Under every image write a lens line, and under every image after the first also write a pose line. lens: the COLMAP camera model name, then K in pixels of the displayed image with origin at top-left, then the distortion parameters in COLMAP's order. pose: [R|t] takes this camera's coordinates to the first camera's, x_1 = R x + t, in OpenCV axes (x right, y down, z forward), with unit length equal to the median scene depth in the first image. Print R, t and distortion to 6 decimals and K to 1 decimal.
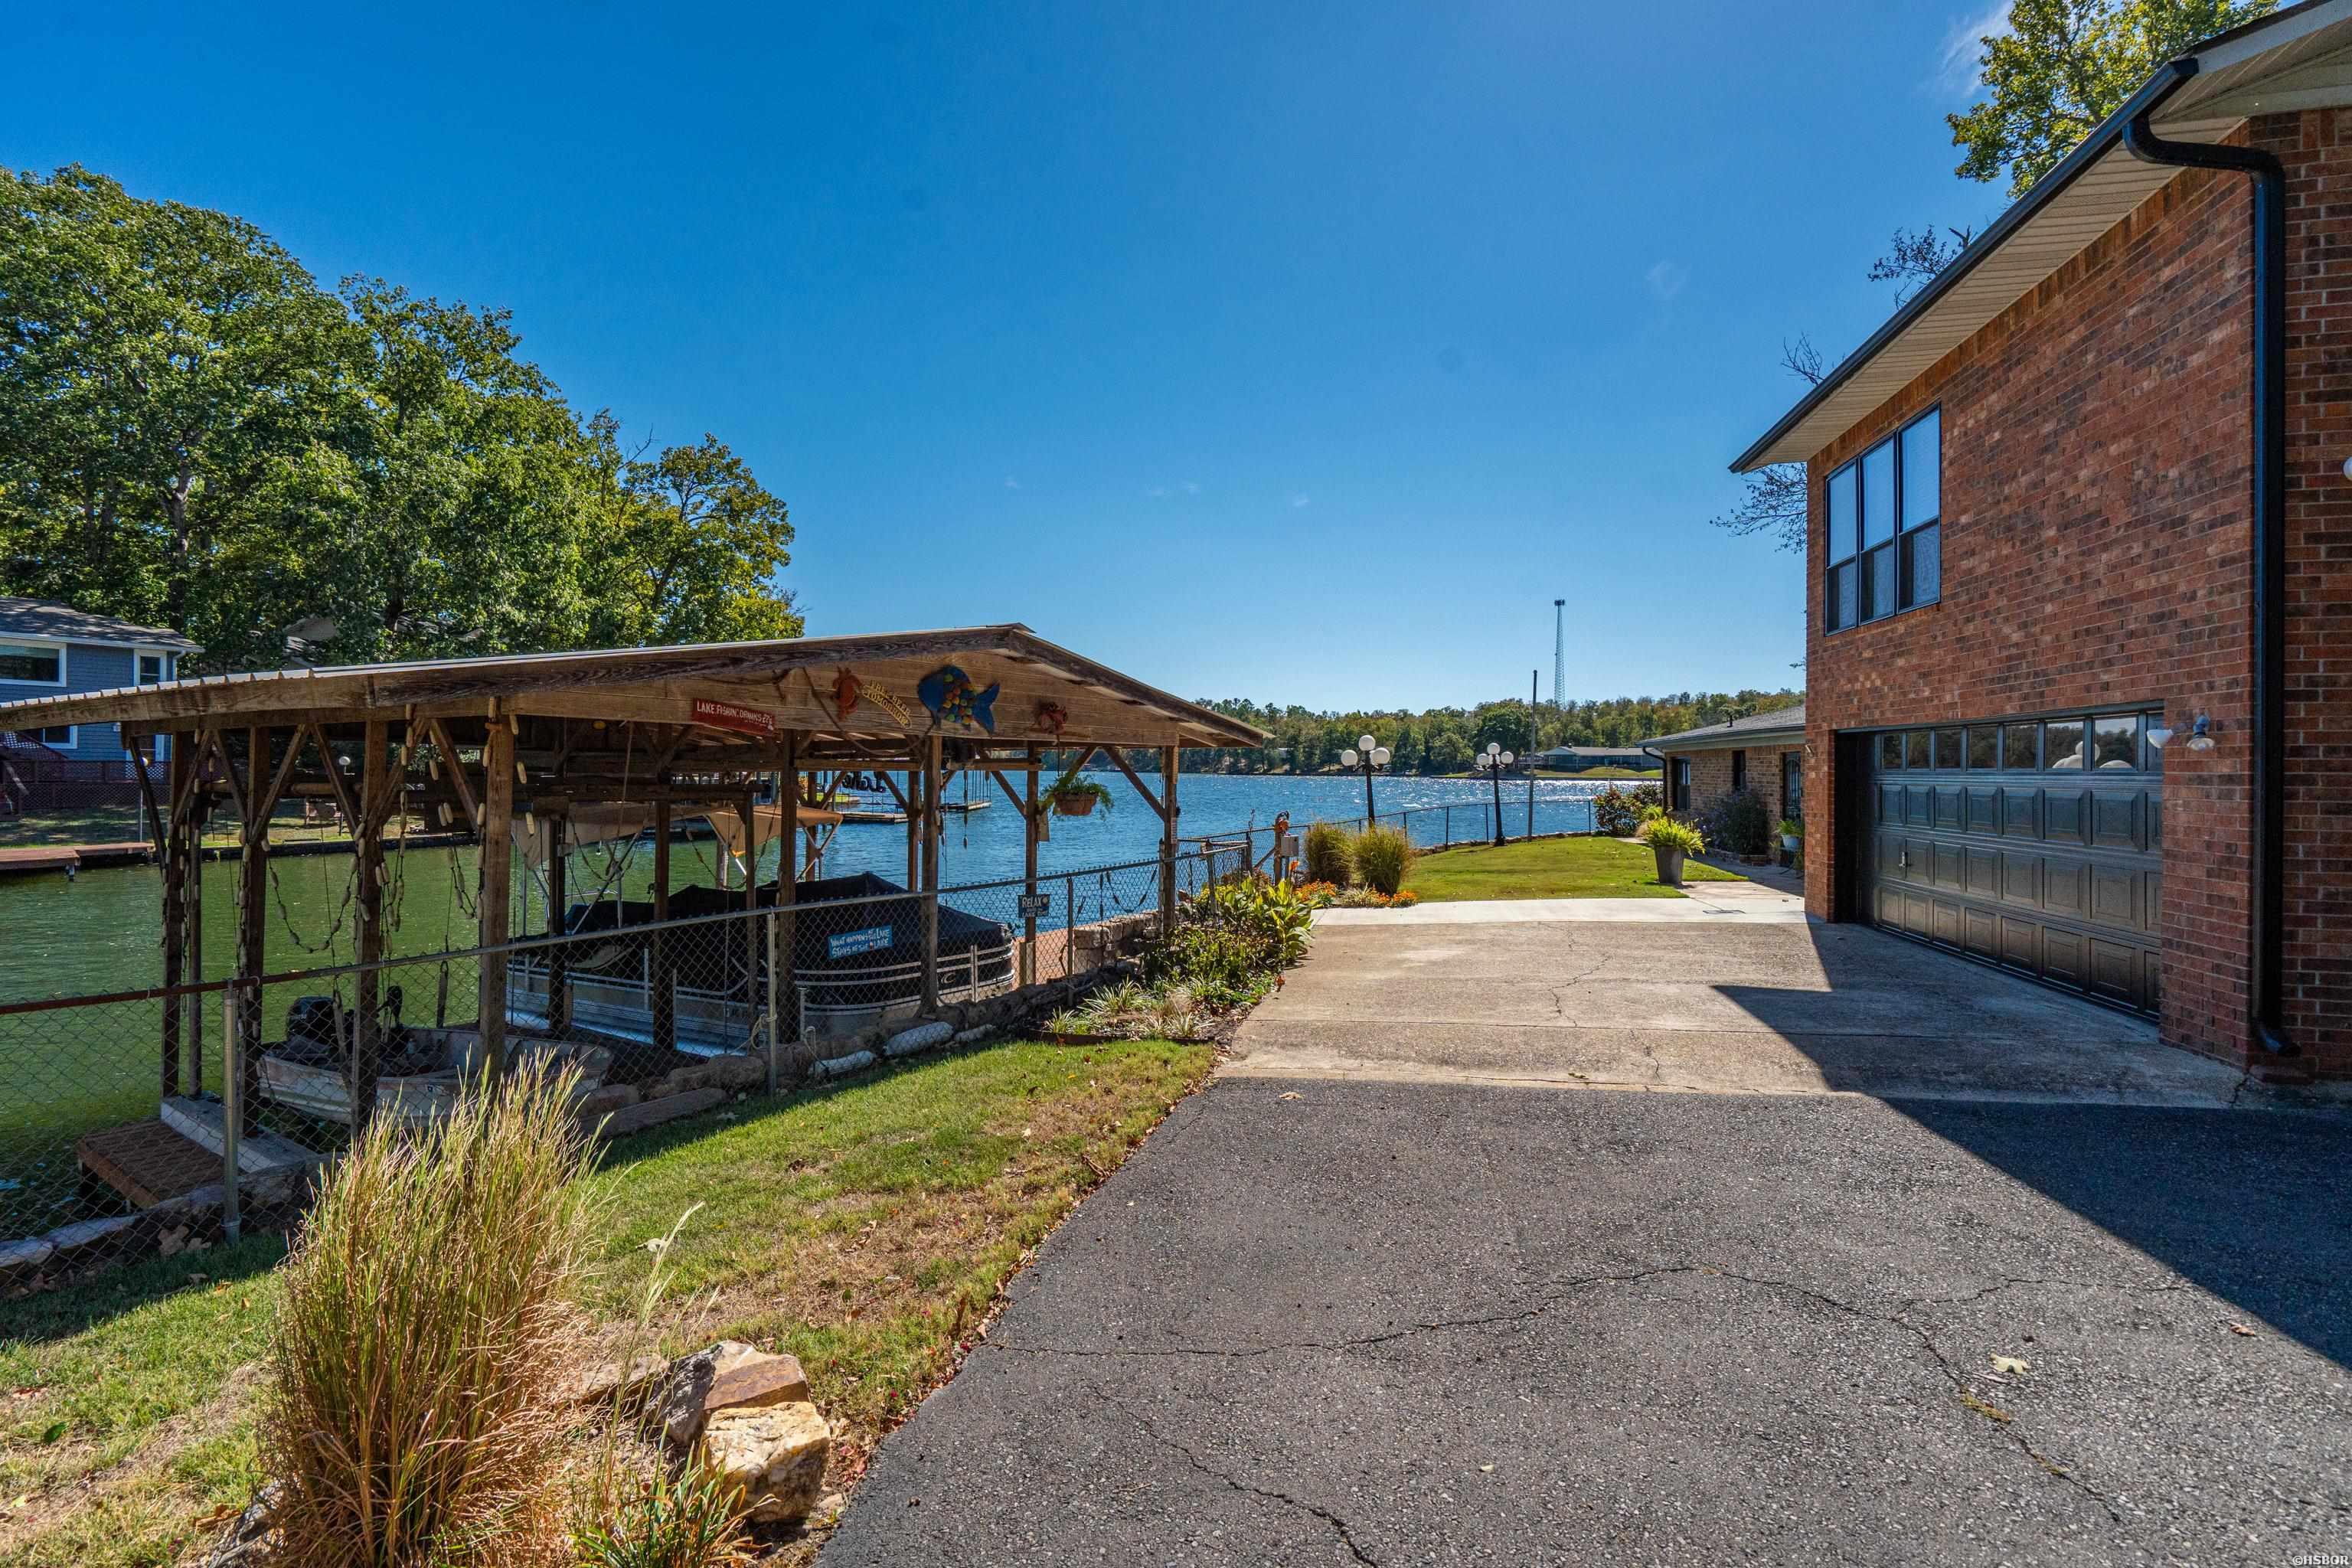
lens RADIAL K [[1092.9, 0, 1176.0], [0, 1092.9, 784.0], [0, 0, 1]] dist [0.001189, 0.000395]
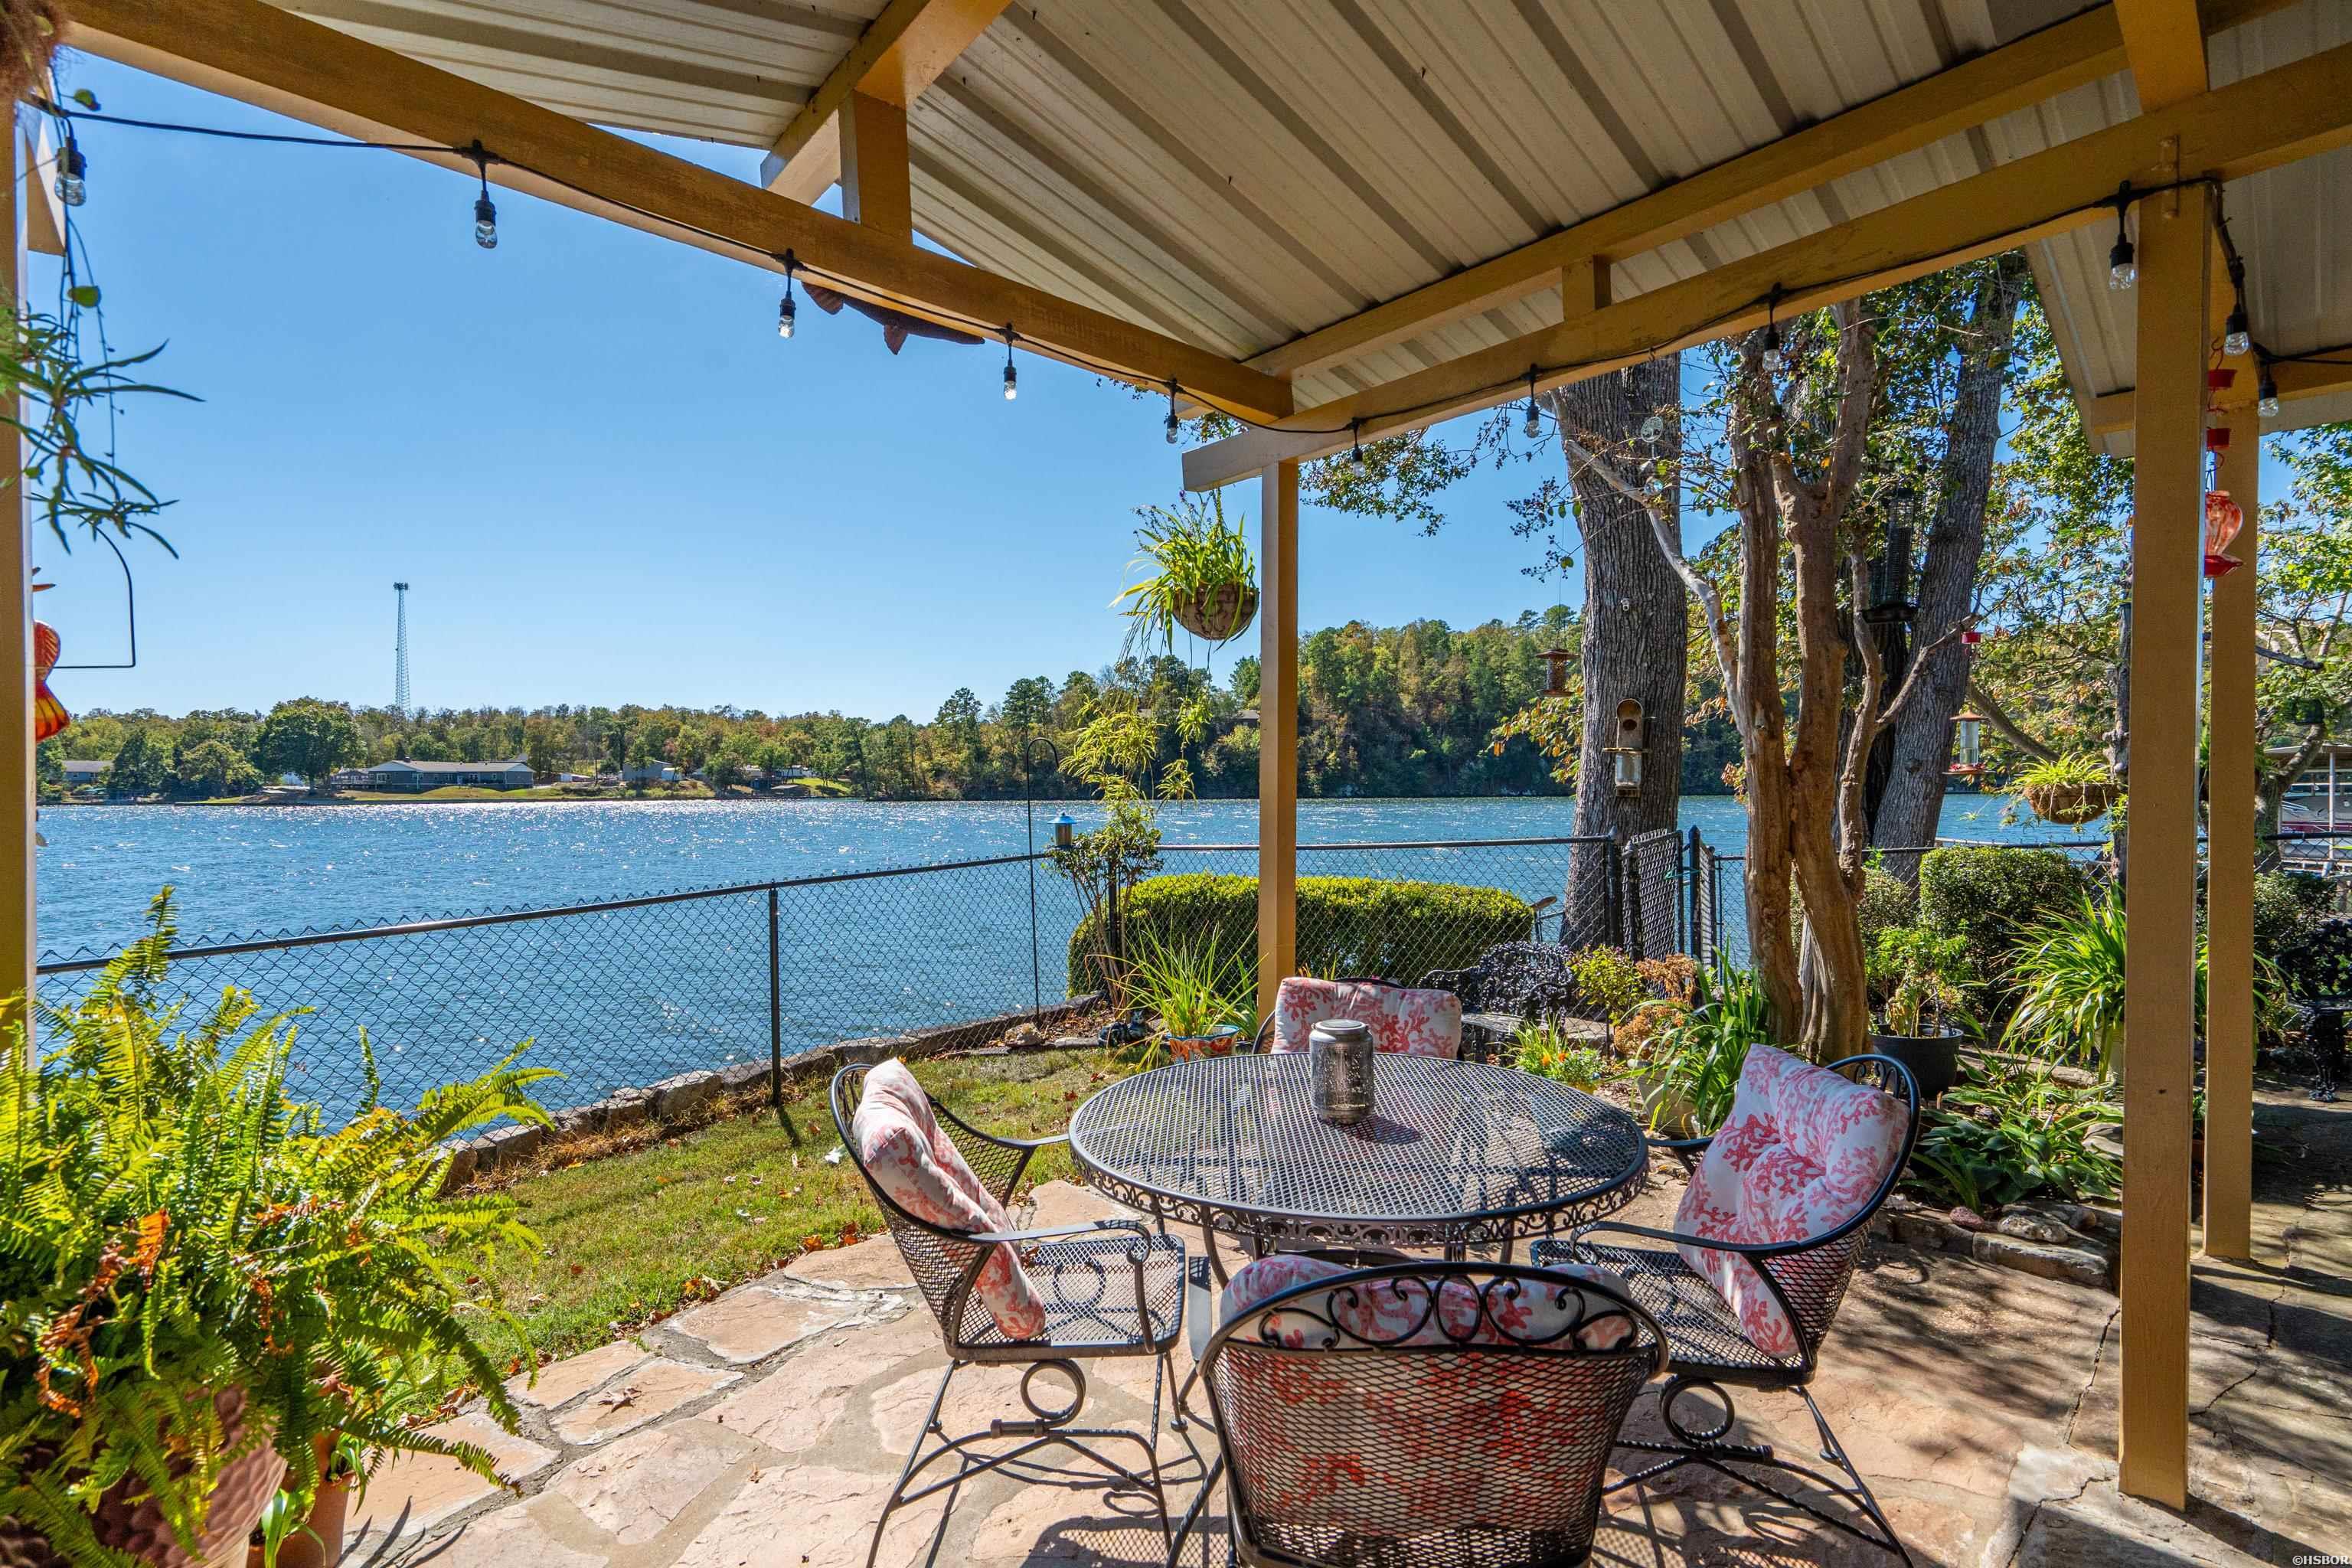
lens RADIAL K [[1073.4, 0, 1165.3], [0, 1073.4, 781.8], [0, 0, 1]] dist [0.000138, 0.000145]
pose [[0.587286, -0.008833, 0.809331, 0.057311], [0.024798, 0.999667, -0.007084, -0.000217], [-0.809000, 0.024230, 0.587310, 0.110141]]
